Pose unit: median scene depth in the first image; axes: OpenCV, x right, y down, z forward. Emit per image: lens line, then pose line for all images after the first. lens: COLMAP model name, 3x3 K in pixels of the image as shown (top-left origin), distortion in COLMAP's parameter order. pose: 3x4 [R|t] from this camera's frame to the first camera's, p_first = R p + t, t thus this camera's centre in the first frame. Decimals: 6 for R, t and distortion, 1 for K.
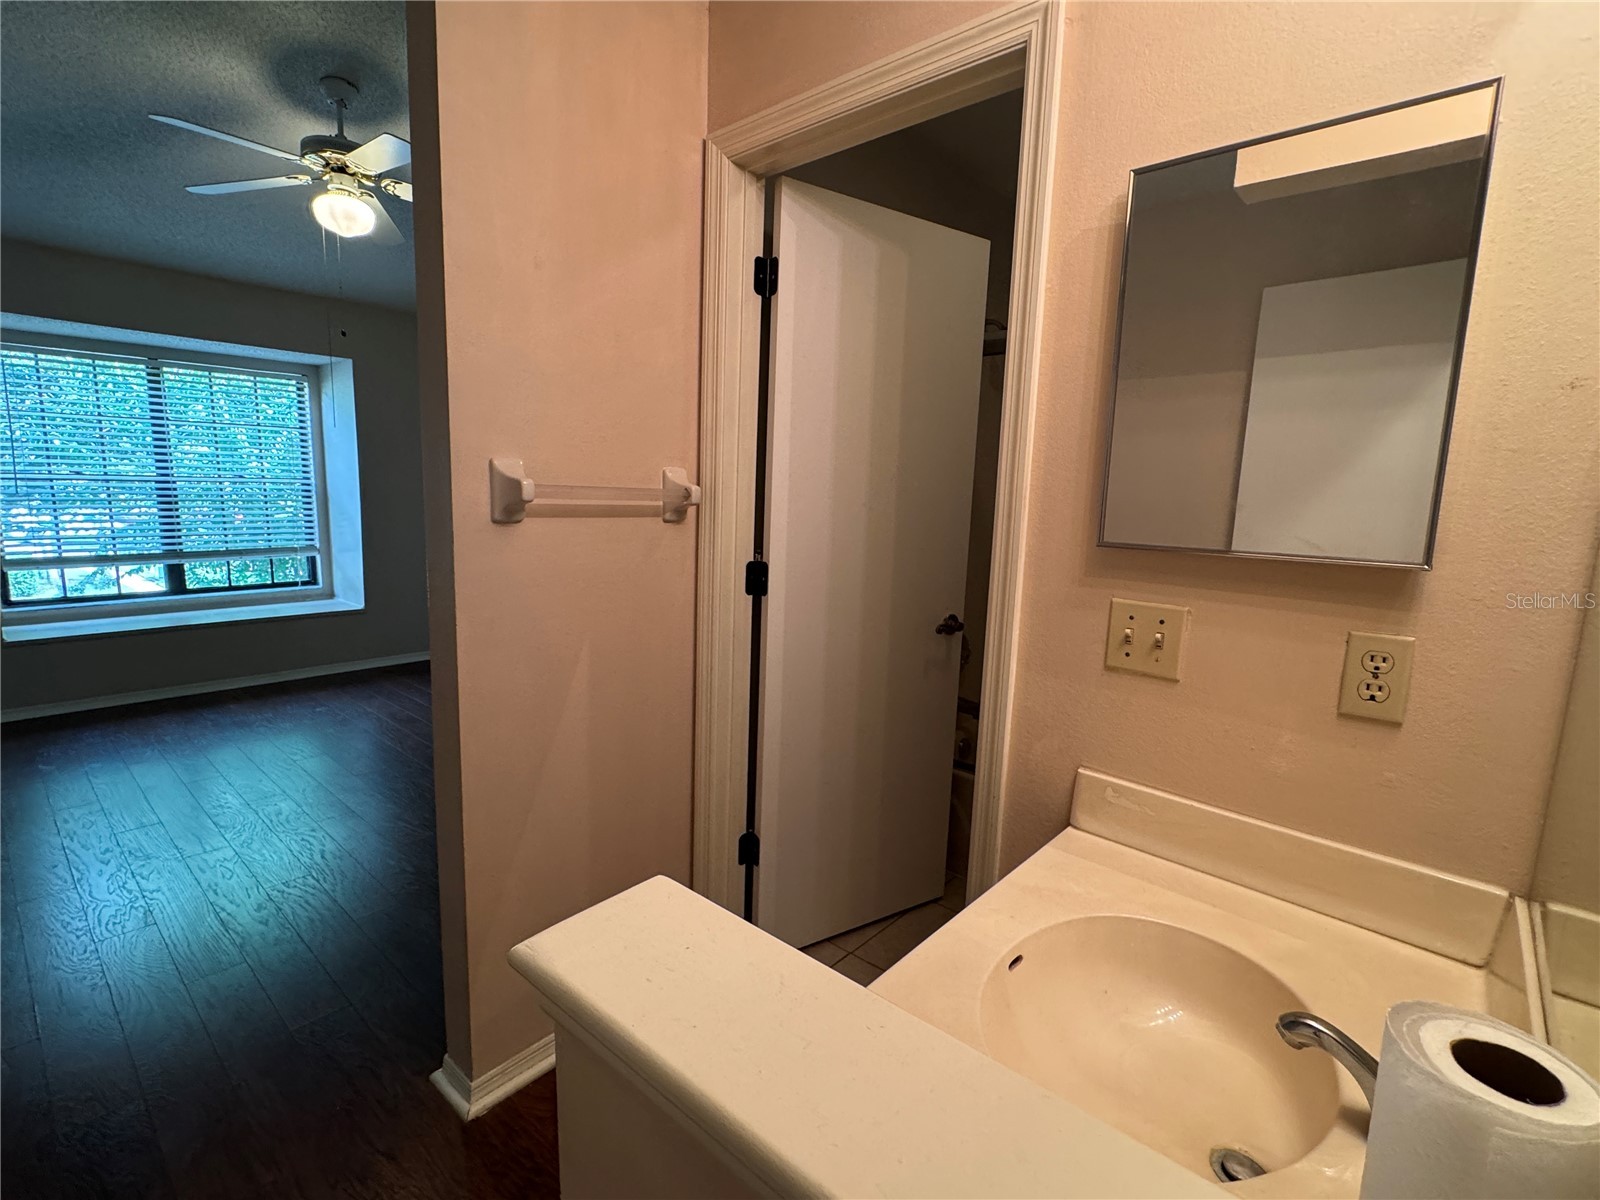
lens RADIAL K [[743.9, 0, 794.0], [0, 743.9, 600.9], [0, 0, 1]] dist [0.000834, -0.000946]
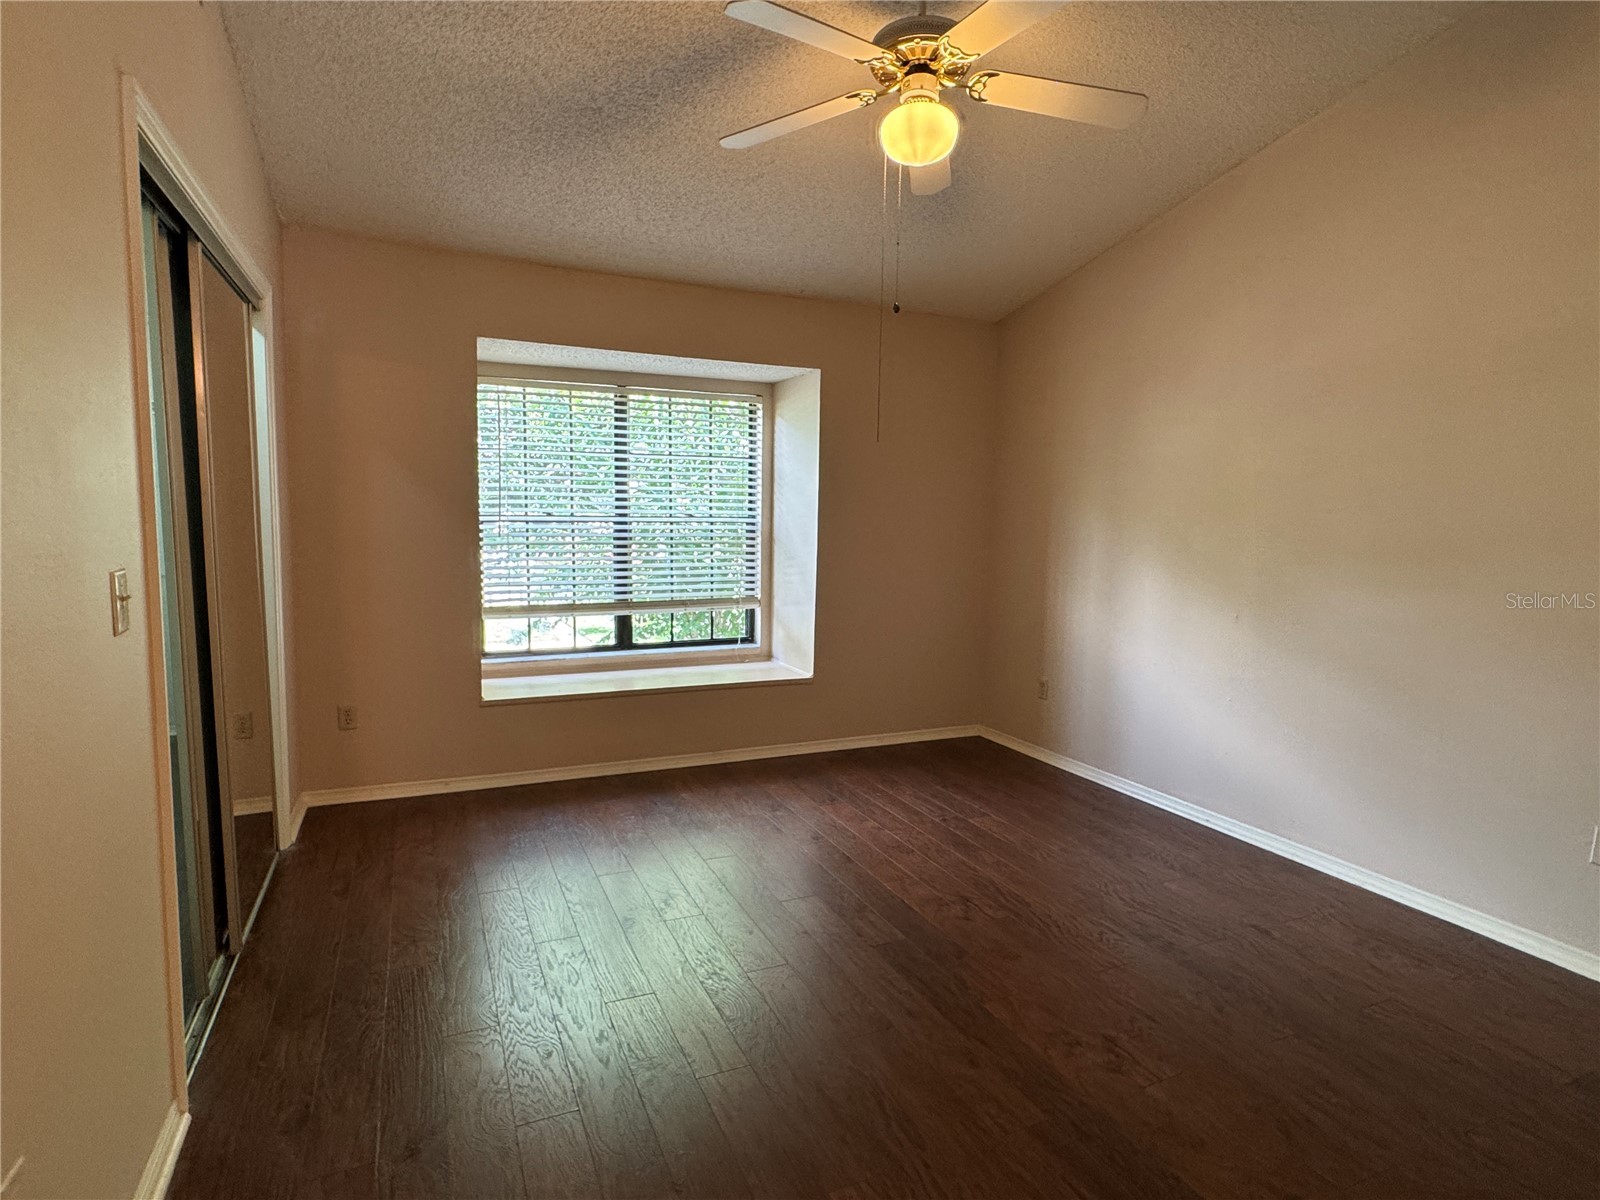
lens RADIAL K [[856.0, 0, 796.5], [0, 856.0, 602.1], [0, 0, 1]] dist [-0.003263, 0.001551]
pose [[0.909998, 0.025720, -0.413814, -0.227475], [-0.049796, 0.997629, -0.047499, -0.027111], [0.411612, 0.063830, 0.909121, 0.161444]]
